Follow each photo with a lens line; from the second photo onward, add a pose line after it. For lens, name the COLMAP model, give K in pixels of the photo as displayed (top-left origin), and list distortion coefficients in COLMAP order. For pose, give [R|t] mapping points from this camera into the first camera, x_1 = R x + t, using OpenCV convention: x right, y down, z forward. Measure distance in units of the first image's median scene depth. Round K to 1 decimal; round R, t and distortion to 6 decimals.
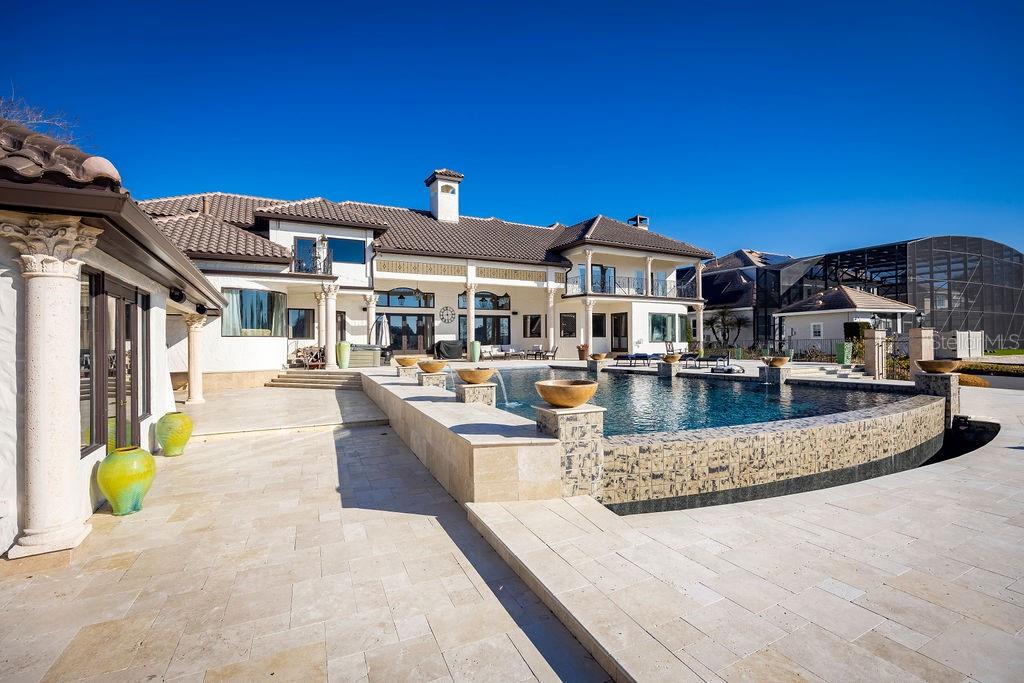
lens RADIAL K [[462.5, 0, 513.2], [0, 462.5, 340.3], [0, 0, 1]] dist [-0.002136, -0.000066]
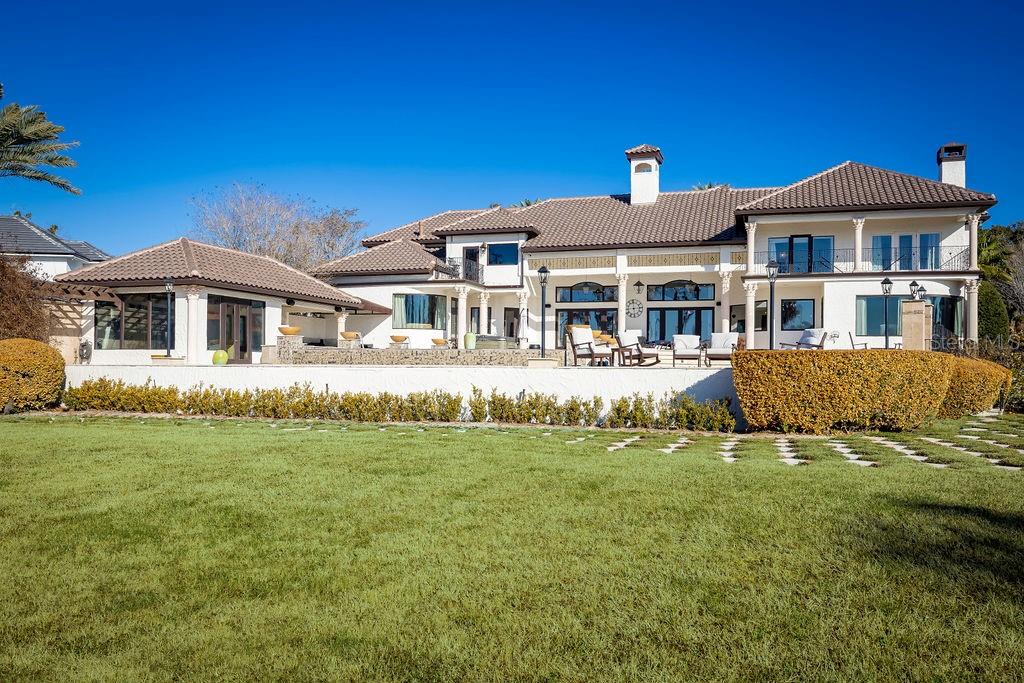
lens RADIAL K [[798.4, 0, 511.8], [0, 798.4, 345.1], [0, 0, 1]] dist [0.016748, 0.002051]
pose [[0.696371, -0.003683, -0.717673, 0.928408], [-0.013662, 0.999738, -0.018387, 0.054948], [0.717552, 0.022609, 0.696138, -0.290517]]
